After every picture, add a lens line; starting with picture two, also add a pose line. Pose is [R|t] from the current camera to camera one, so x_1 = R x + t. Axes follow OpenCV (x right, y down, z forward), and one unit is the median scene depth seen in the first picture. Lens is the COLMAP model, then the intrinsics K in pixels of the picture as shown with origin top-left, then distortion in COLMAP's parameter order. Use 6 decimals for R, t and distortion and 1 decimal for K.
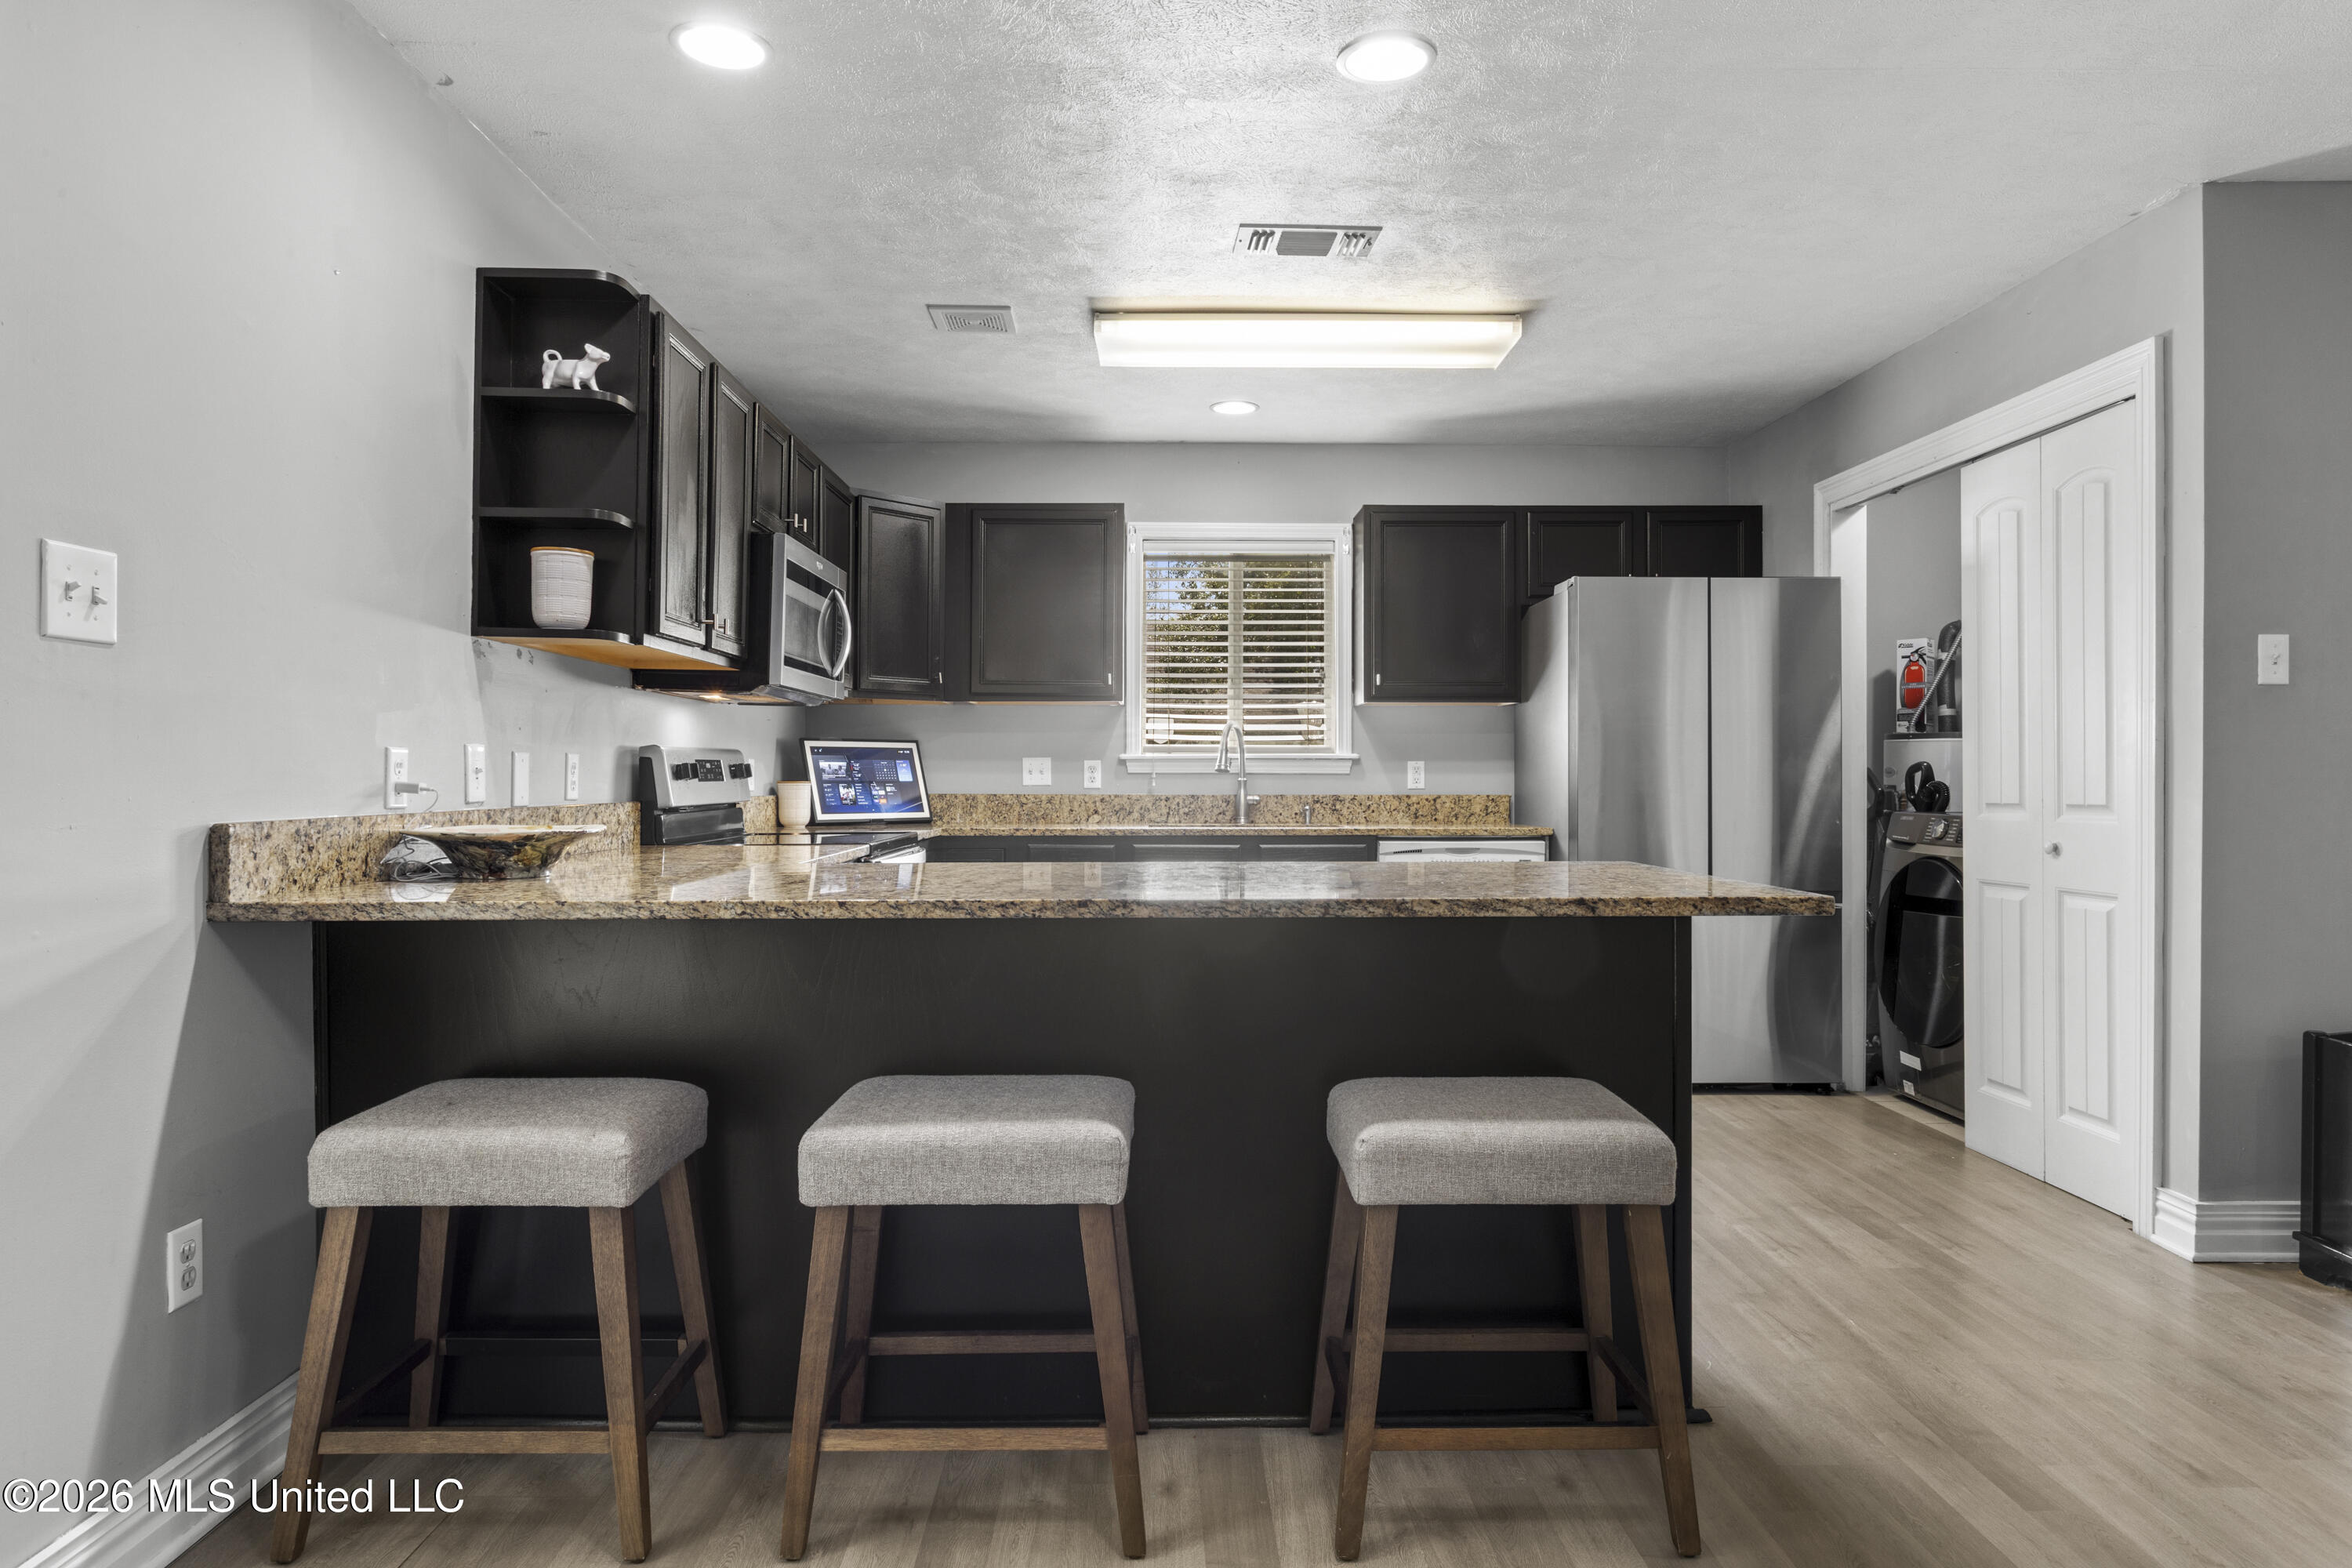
lens RADIAL K [[1401.1, 0, 1162.9], [0, 1401.1, 791.5], [0, 0, 1]] dist [-0.017902, 0.012851]
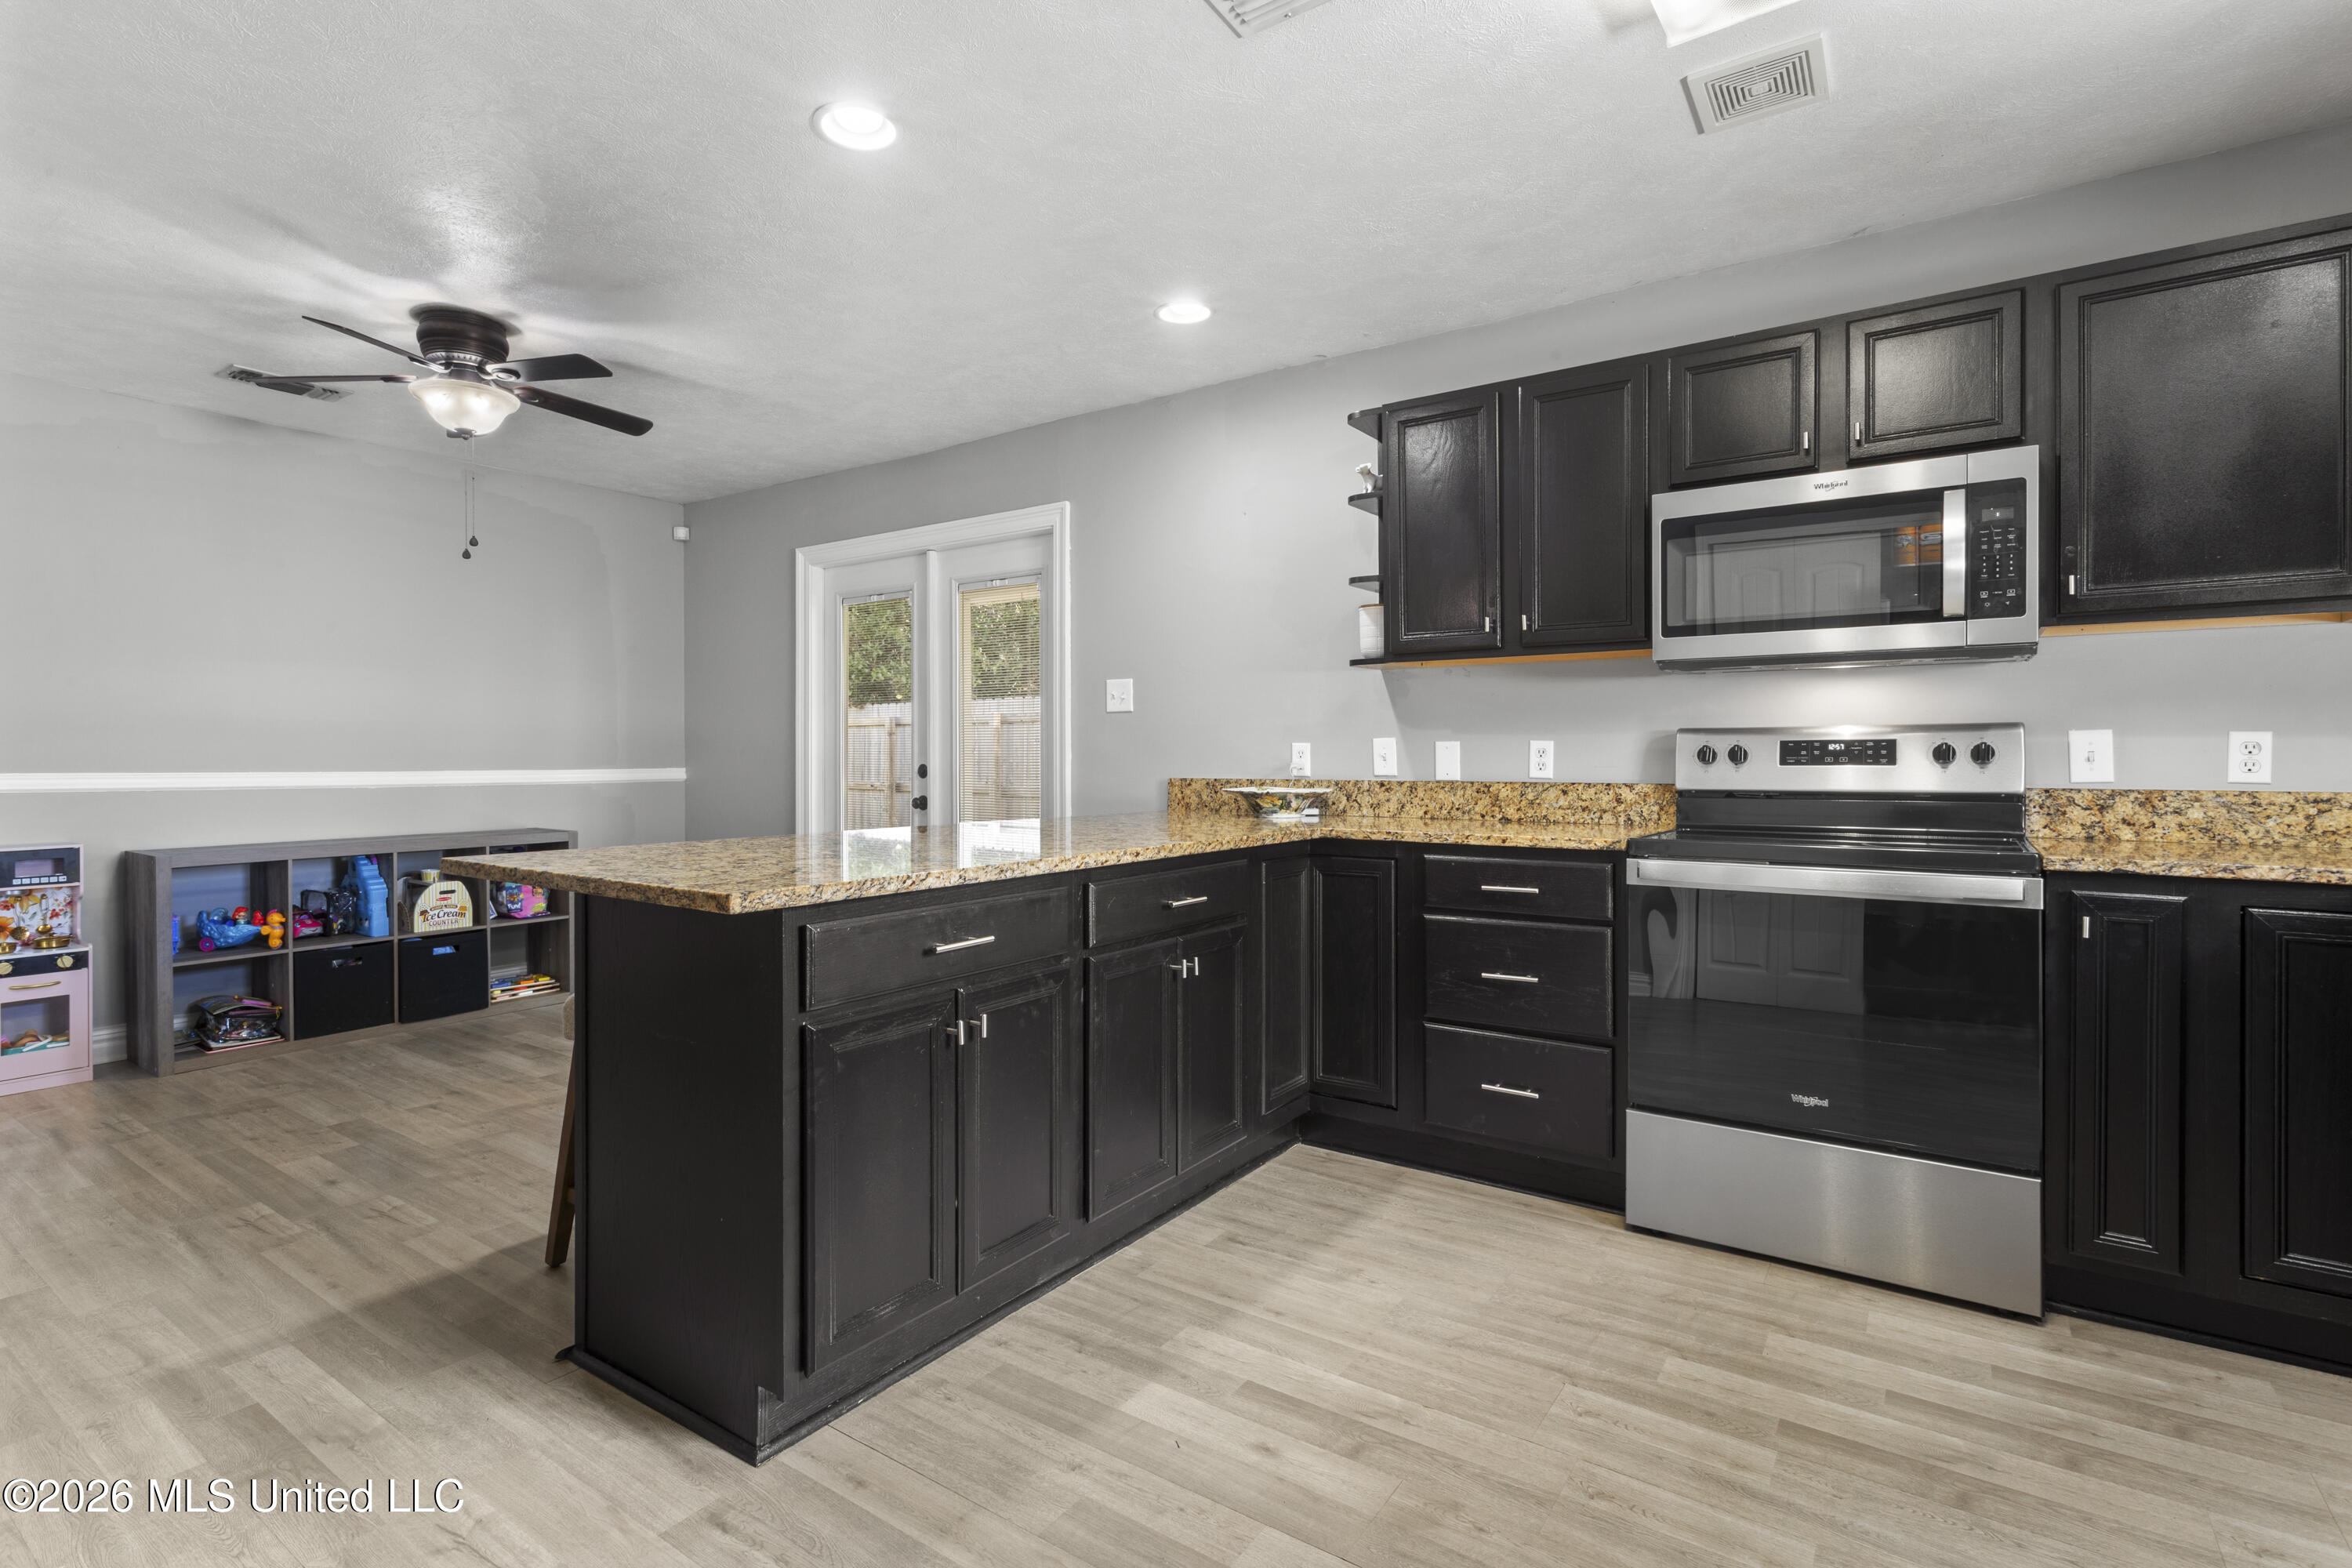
lens RADIAL K [[1113.4, 0, 1177.6], [0, 1113.4, 770.0], [0, 0, 1]] dist [-0.004901, 0.002855]
pose [[-0.578892, 0.009365, -0.815350, 0.394481], [-0.008433, 0.999812, 0.017472, -0.010899], [0.815360, 0.016990, -0.578705, 0.913351]]
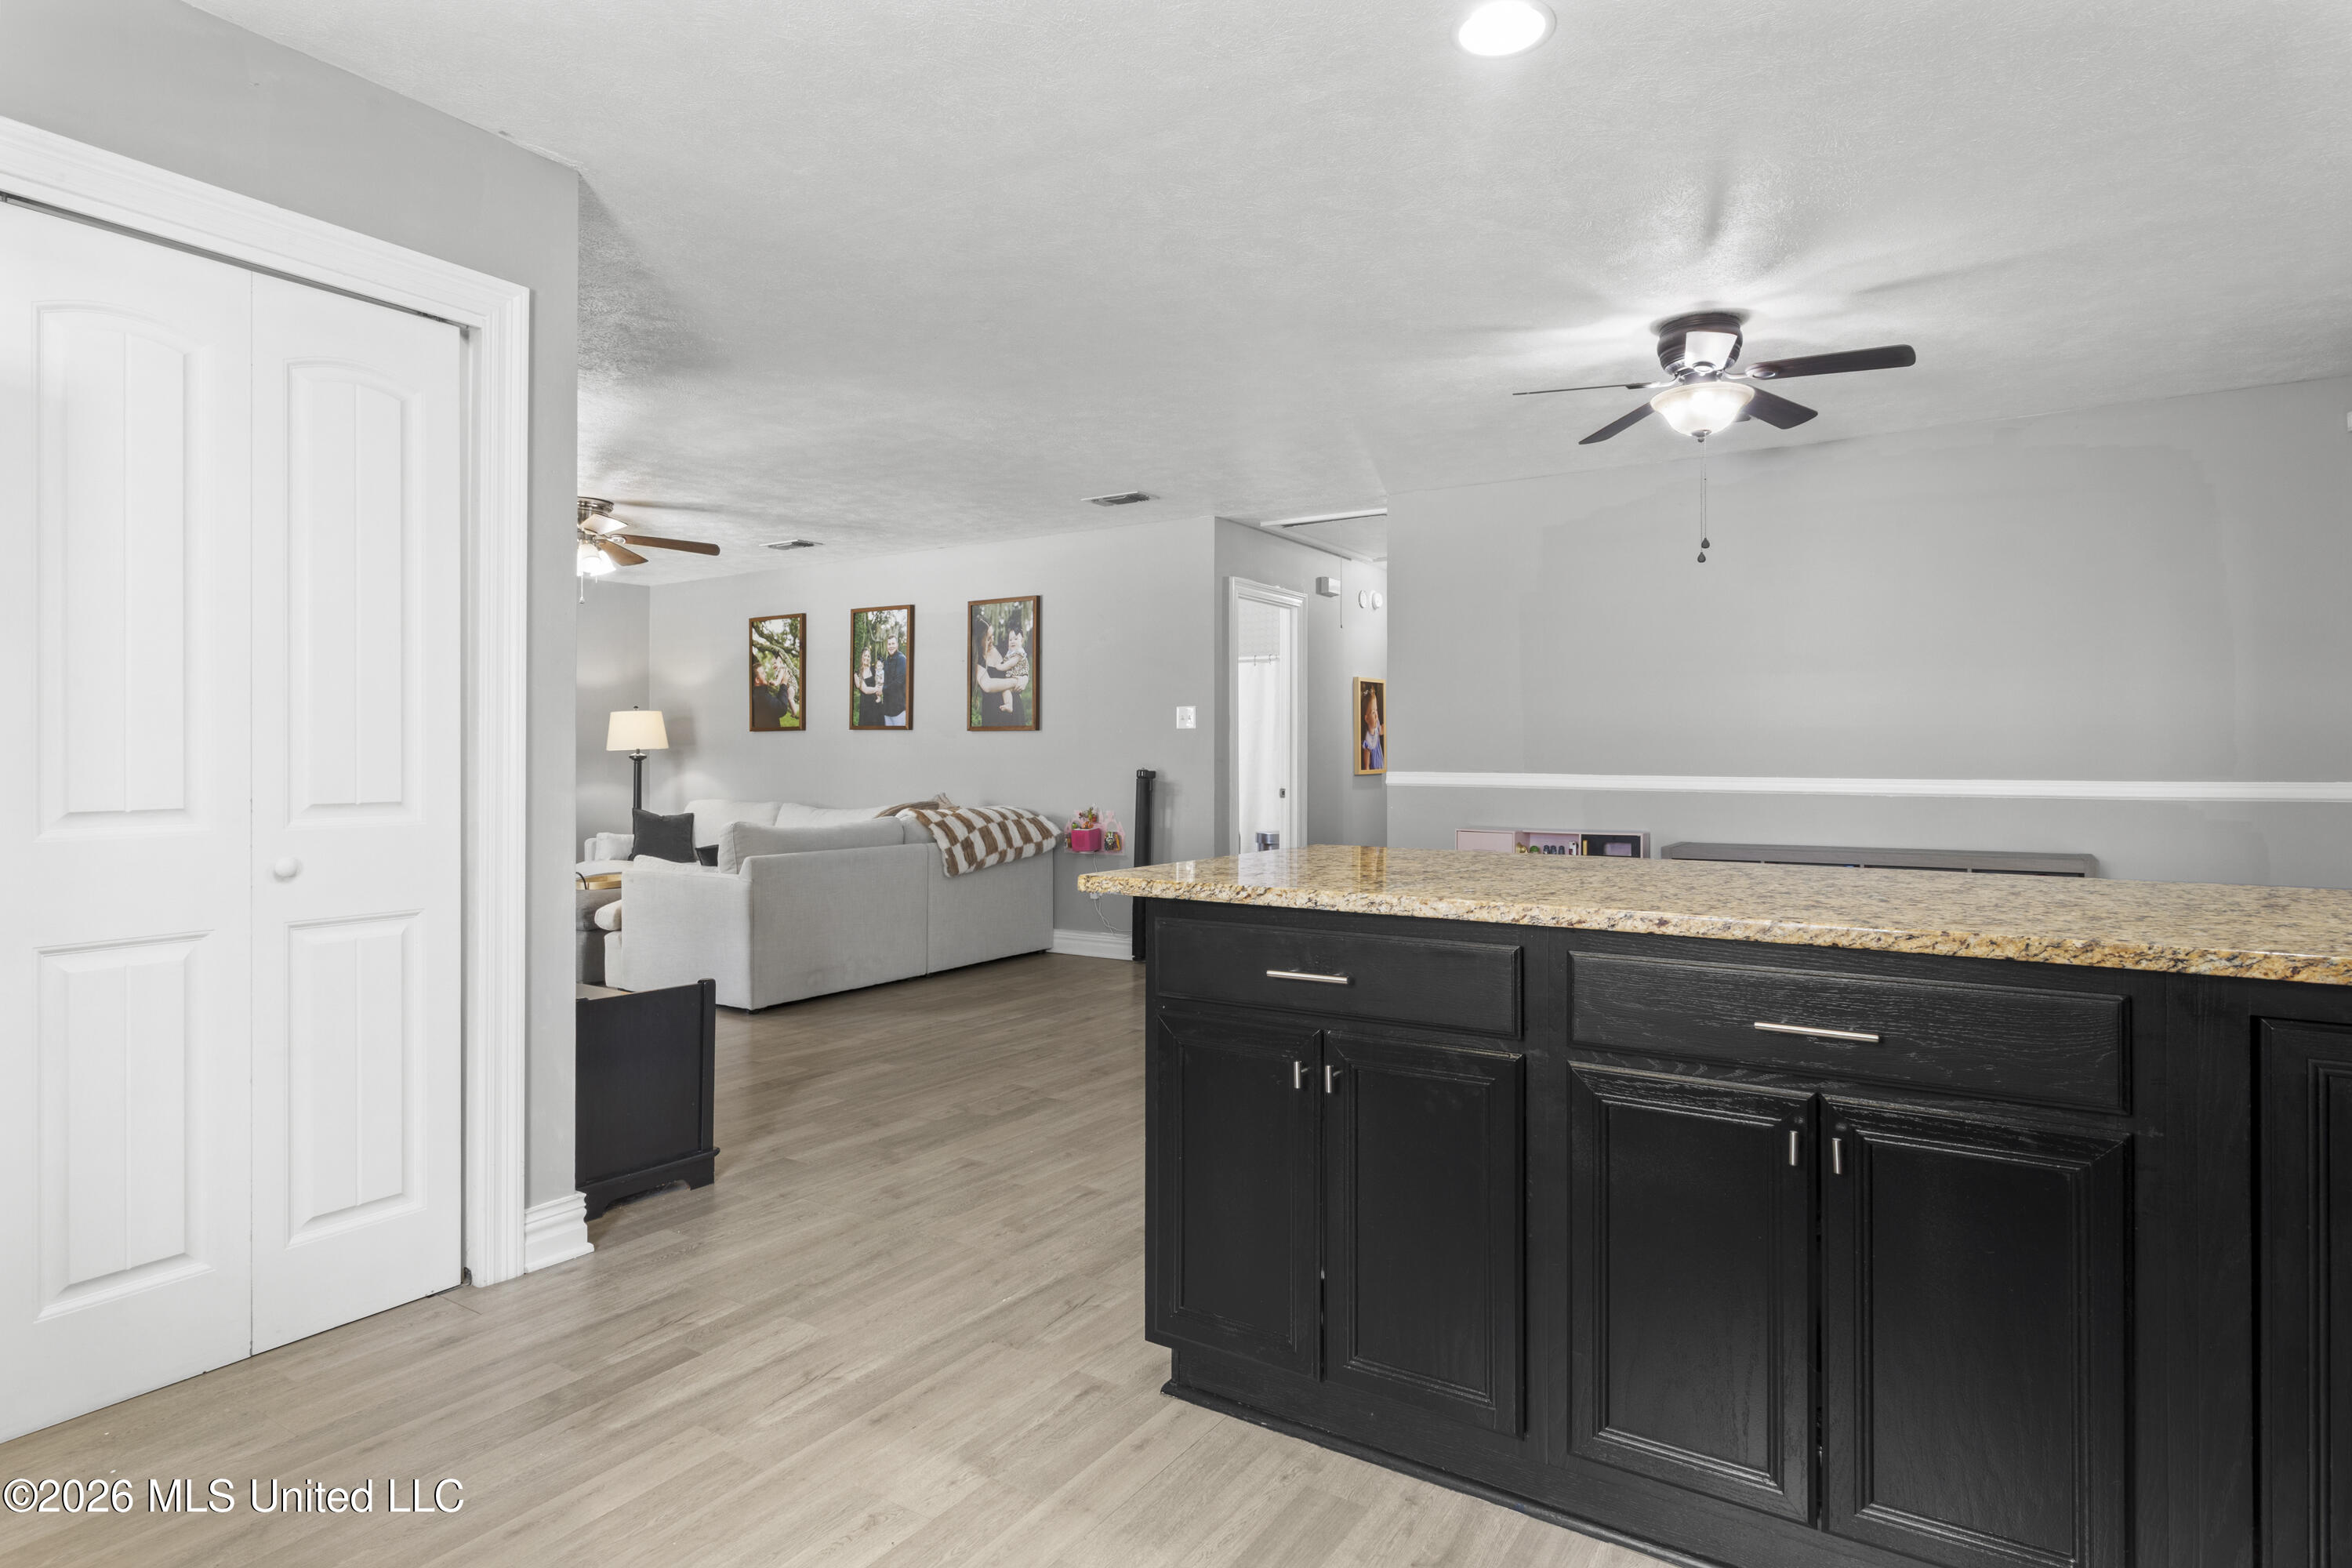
lens RADIAL K [[1328.5, 0, 1193.9], [0, 1328.5, 735.3], [0, 0, 1]] dist [0.042884, 0.002972]
pose [[-0.826546, 0.009864, 0.562783, -0.102729], [0.004670, 0.999932, -0.010666, -0.013711], [-0.562850, -0.006188, -0.826536, 0.997741]]
